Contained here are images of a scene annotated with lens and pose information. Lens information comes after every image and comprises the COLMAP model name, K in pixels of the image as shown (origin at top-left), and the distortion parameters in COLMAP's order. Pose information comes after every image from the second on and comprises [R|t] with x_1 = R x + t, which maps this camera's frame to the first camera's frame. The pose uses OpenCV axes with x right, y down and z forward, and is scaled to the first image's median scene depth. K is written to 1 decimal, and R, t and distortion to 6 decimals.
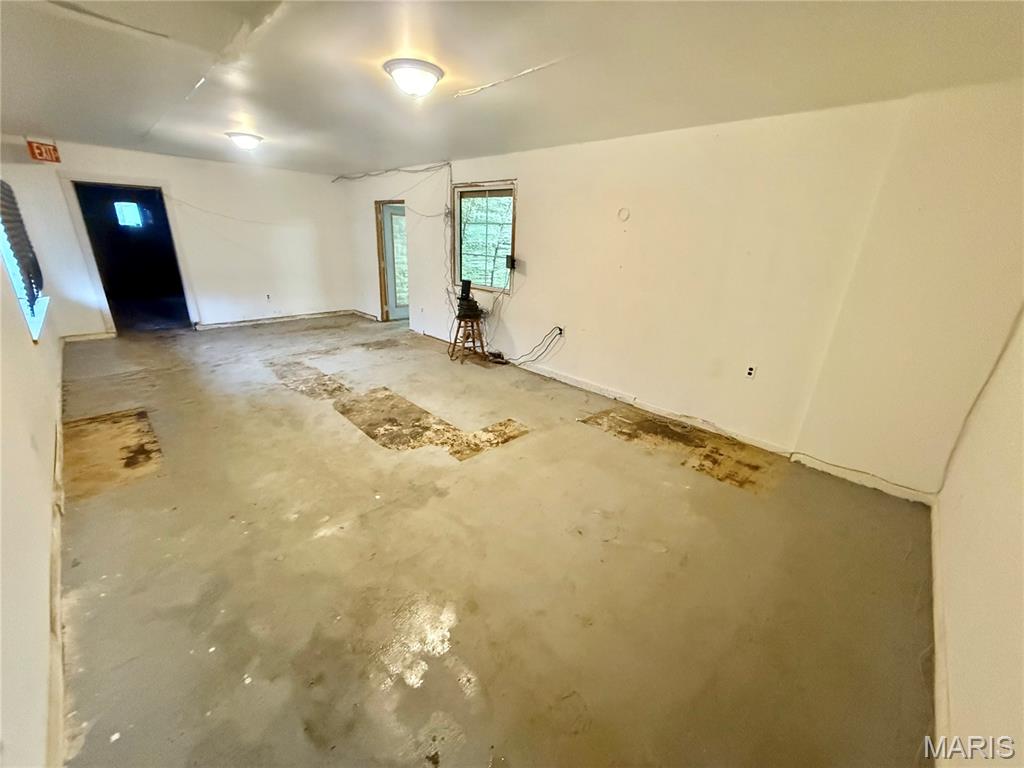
lens RADIAL K [[406.6, 0, 508.1], [0, 406.6, 385.5], [0, 0, 1]] dist [0.001314, -0.001275]
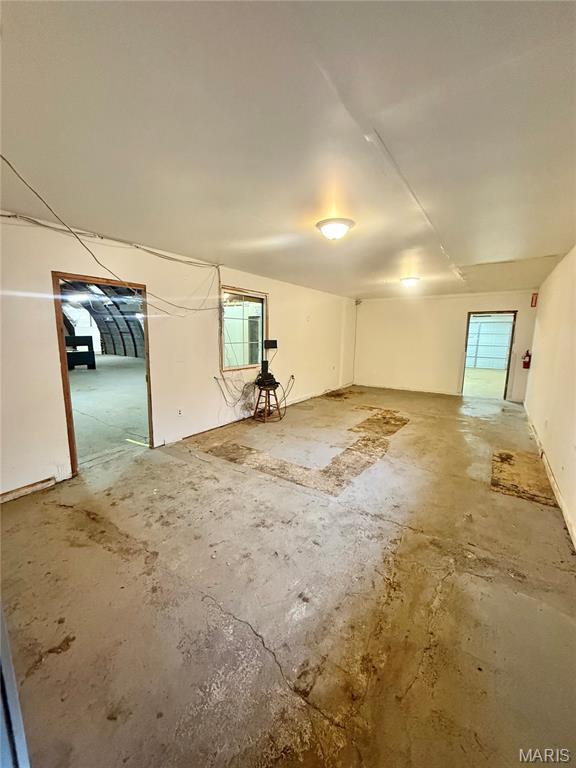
lens RADIAL K [[305.0, 0, 288.2], [0, 305.0, 382.5], [0, 0, 1]] dist [0.001314, -0.001275]
pose [[-0.181948, -0.199483, 0.962861, -1.424085], [0.321063, 0.913486, 0.249924, -0.548639], [-0.929416, 0.354612, -0.102160, 1.385996]]
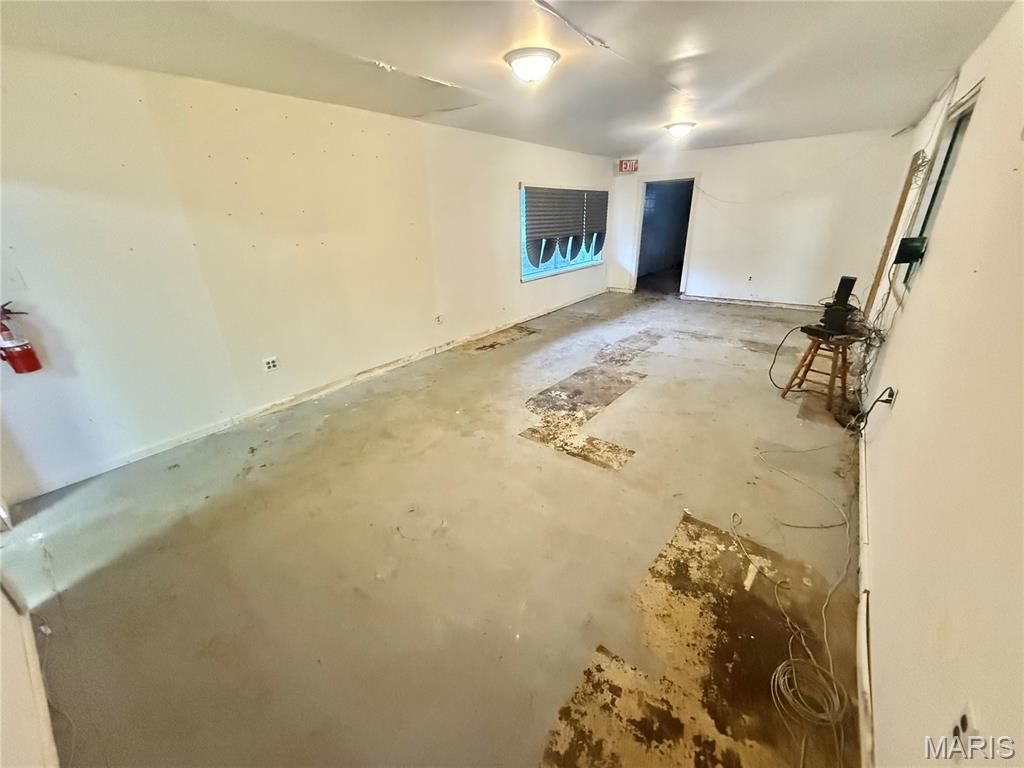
lens RADIAL K [[406.6, 0, 510.2], [0, 406.6, 383.6], [0, 0, 1]] dist [0.001314, -0.001275]
pose [[0.119924, 0.345684, -0.930656, 0.616476], [-0.309540, 0.903711, 0.295788, -0.180002], [0.943294, 0.252604, 0.215379, 0.550322]]
